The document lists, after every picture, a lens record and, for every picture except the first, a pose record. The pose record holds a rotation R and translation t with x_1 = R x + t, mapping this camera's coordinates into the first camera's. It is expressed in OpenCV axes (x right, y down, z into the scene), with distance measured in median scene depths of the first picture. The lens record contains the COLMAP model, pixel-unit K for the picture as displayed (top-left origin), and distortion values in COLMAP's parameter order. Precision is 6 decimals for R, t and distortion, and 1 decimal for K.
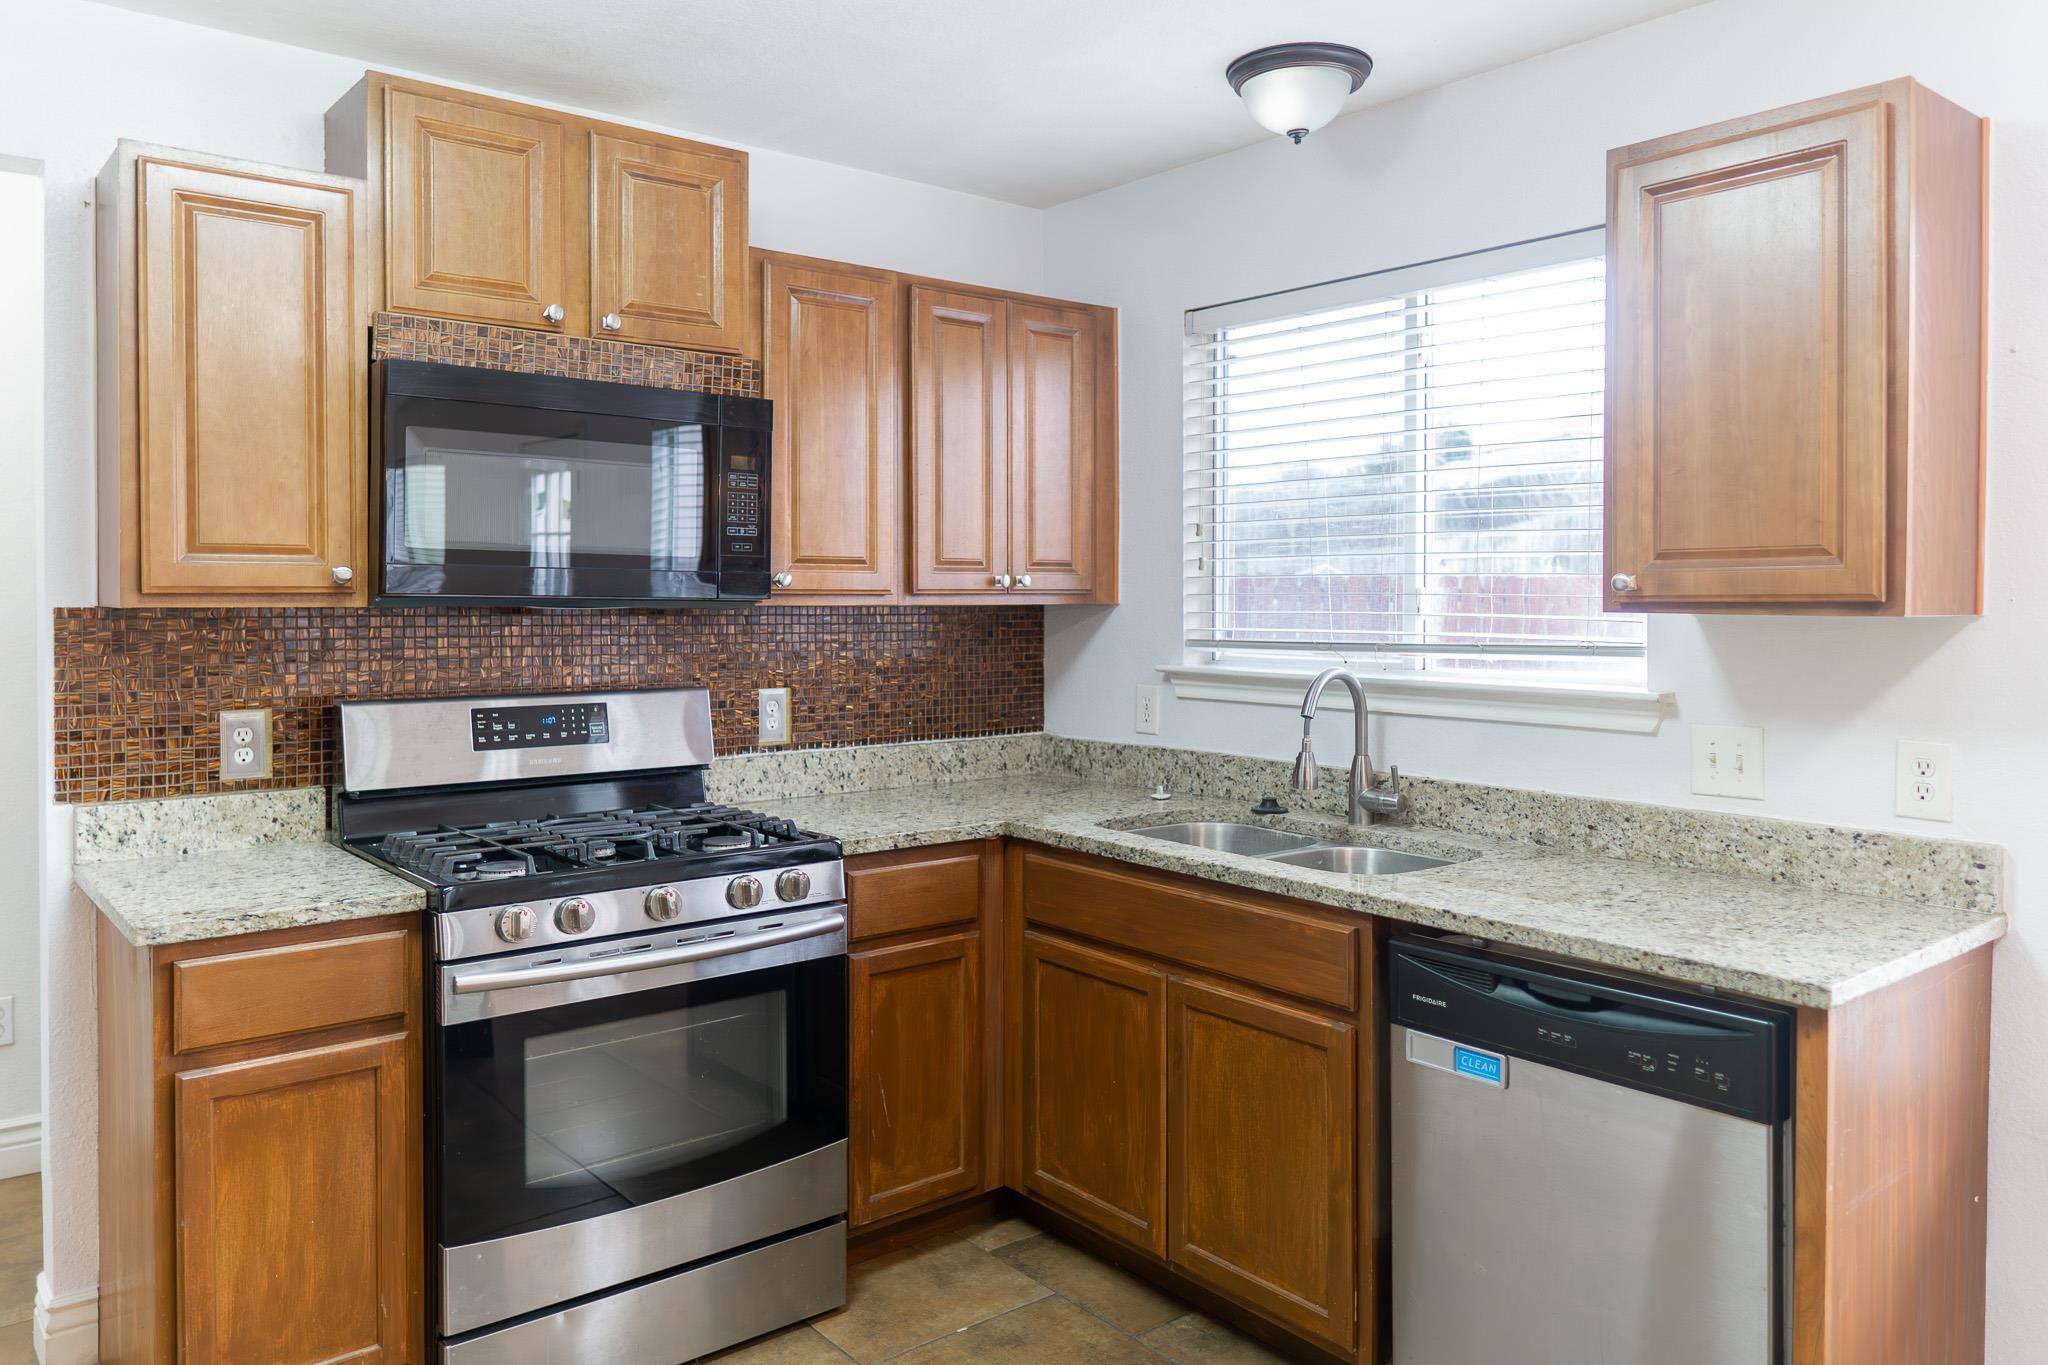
lens RADIAL K [[1422.8, 0, 982.5], [0, 1422.8, 626.0], [0, 0, 1]] dist [0.010201, -0.004148]
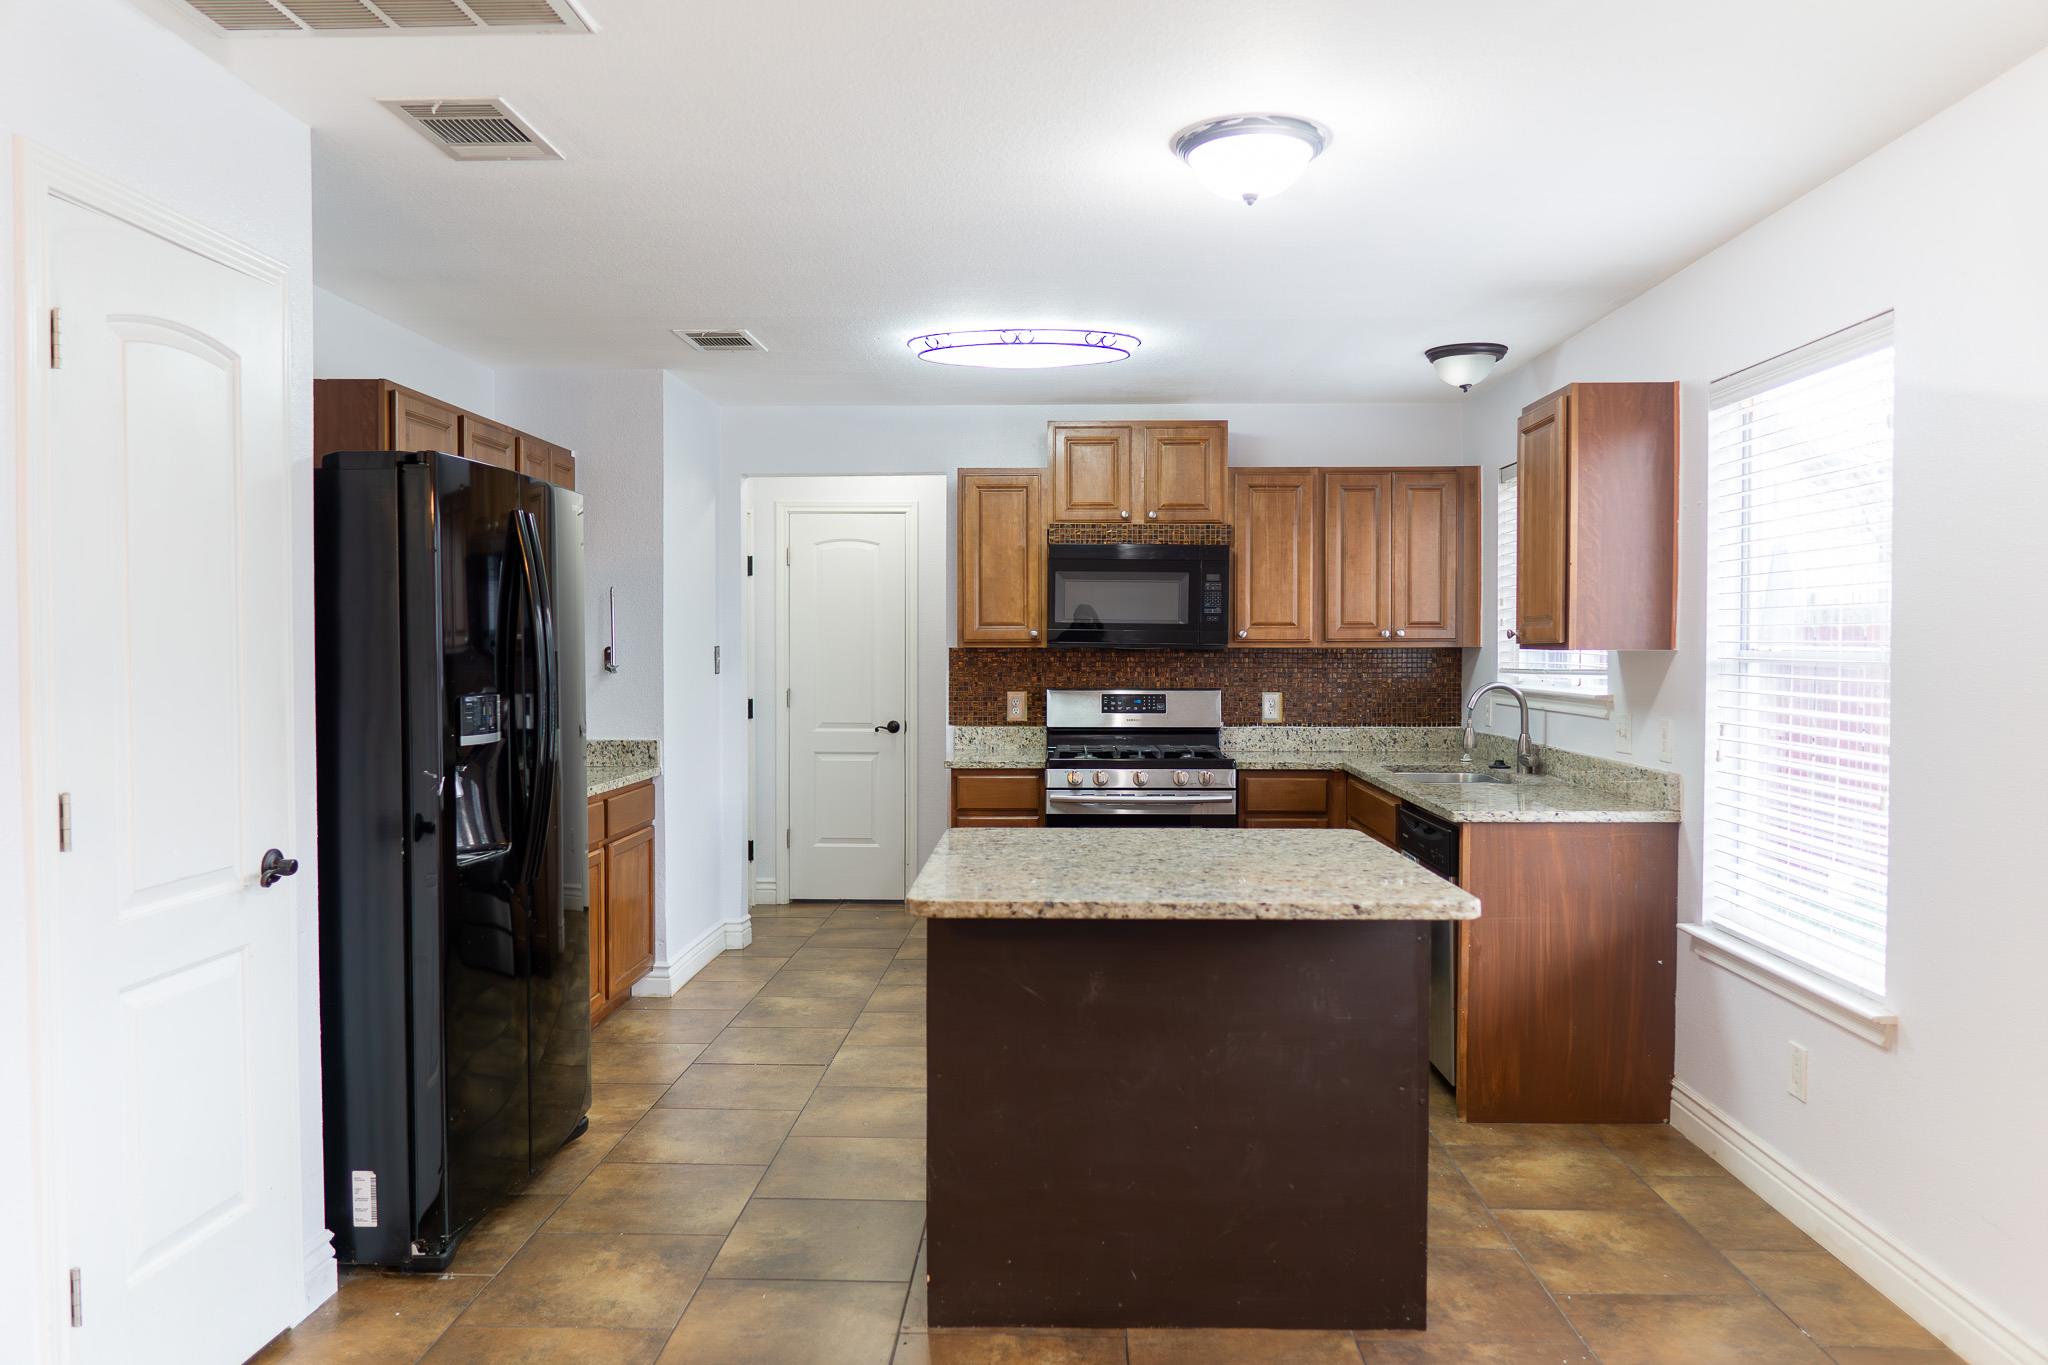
lens RADIAL K [[1422.8, 0, 995.8], [0, 1422.8, 669.3], [0, 0, 1]] dist [0.010201, -0.004148]
pose [[0.753875, 0.010458, -0.656934, 0.929107], [-0.012295, 0.999923, 0.001809, 0.017422], [0.656903, 0.006713, 0.753946, -0.735746]]
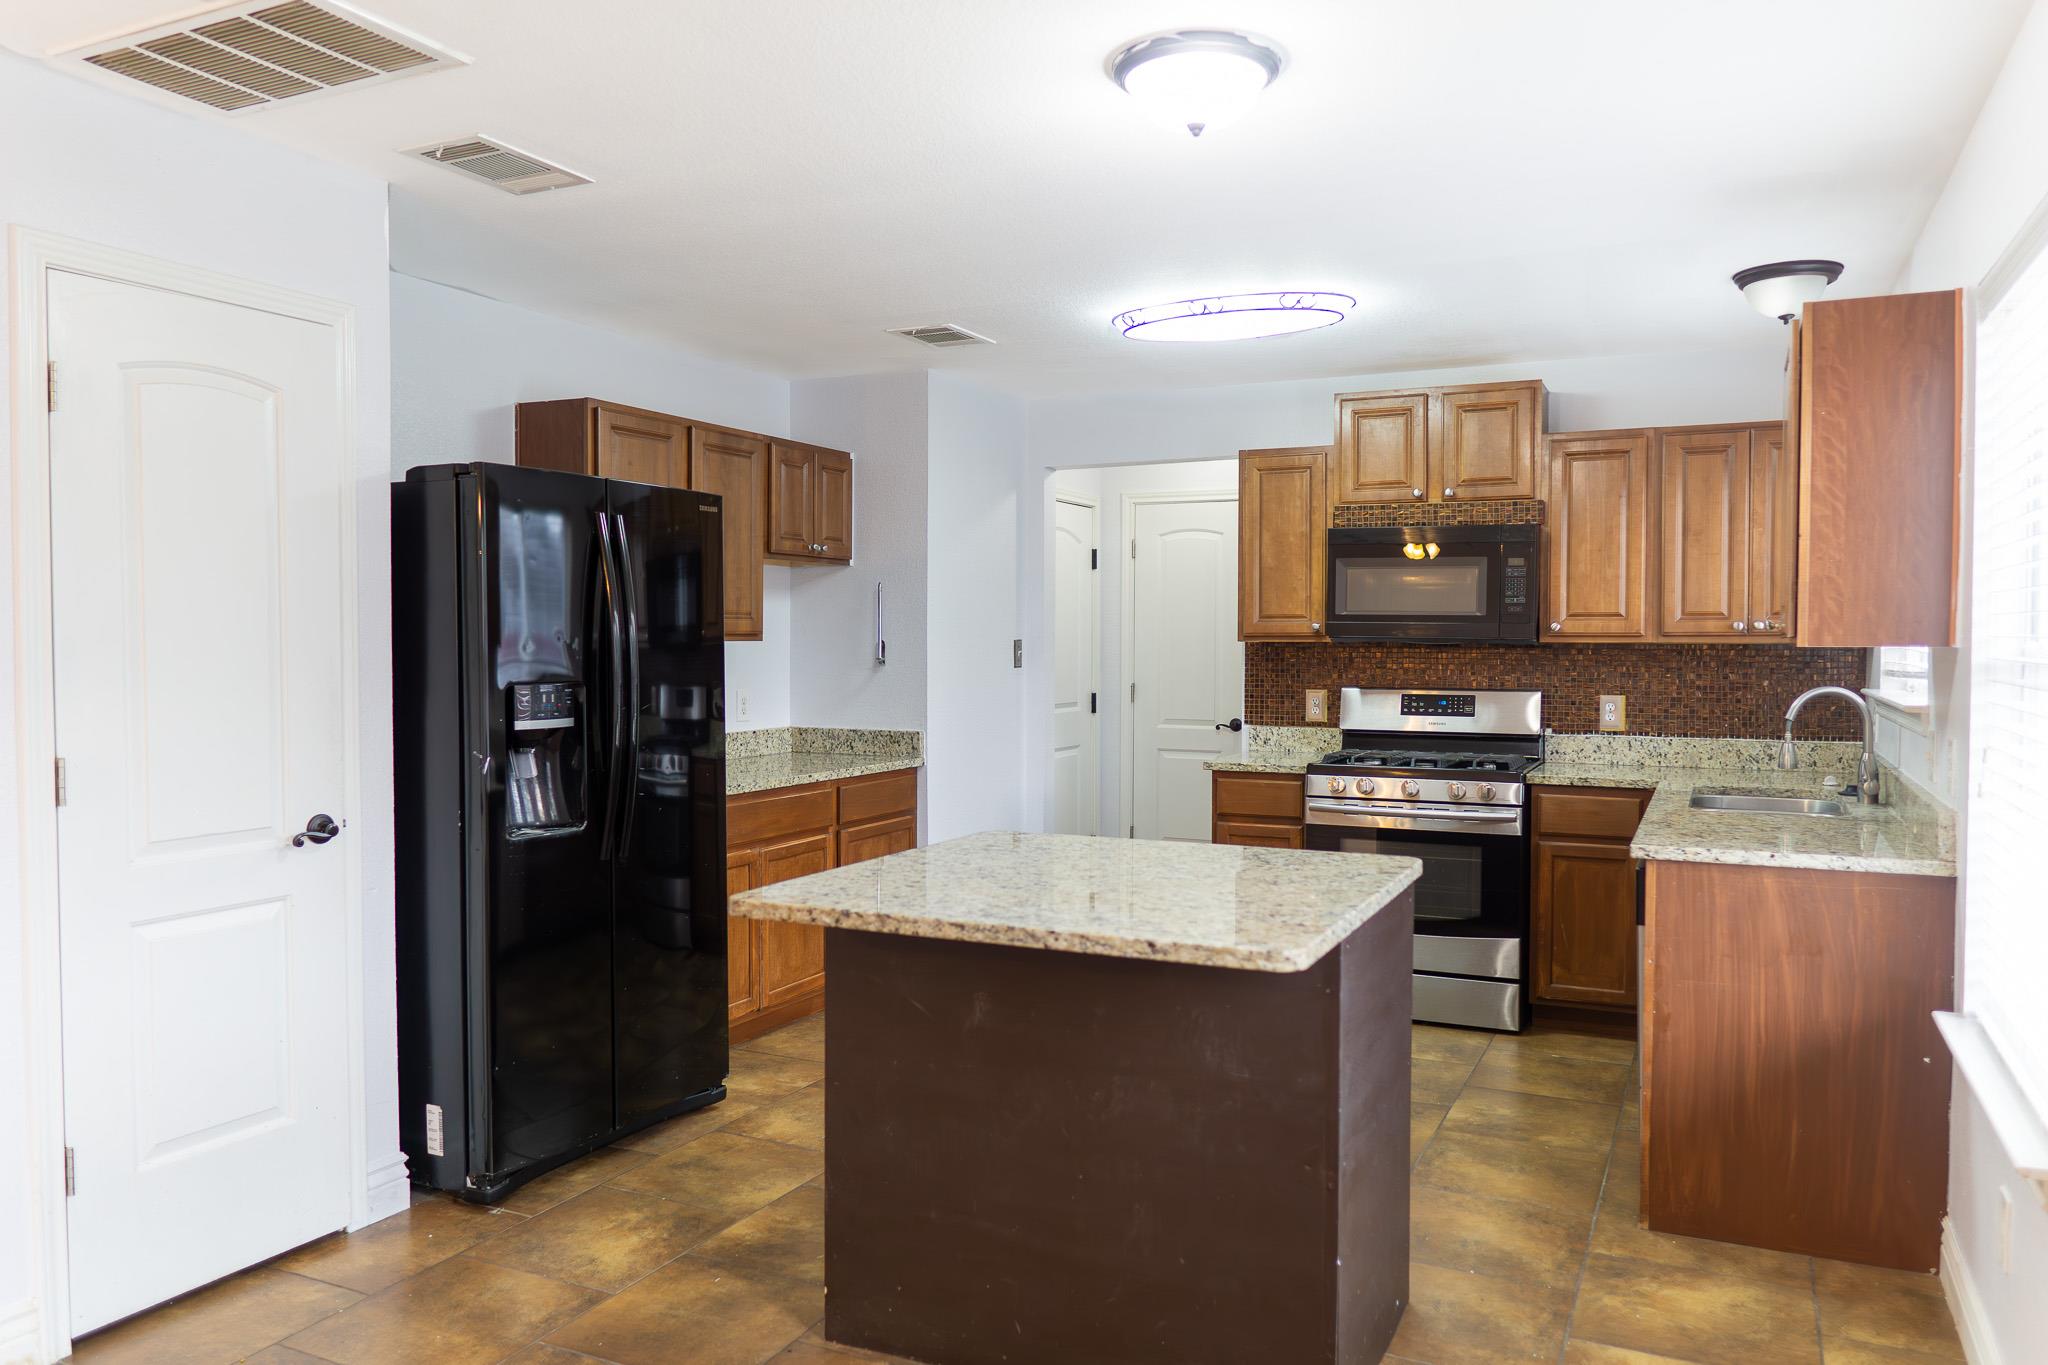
lens RADIAL K [[1422.8, 0, 1007.0], [0, 1422.8, 677.3], [0, 0, 1]] dist [0.010201, -0.004148]
pose [[0.430737, 0.023607, -0.902169, 1.151316], [-0.019124, 0.999672, 0.017028, 0.011454], [0.902275, 0.009918, 0.431048, -0.333574]]
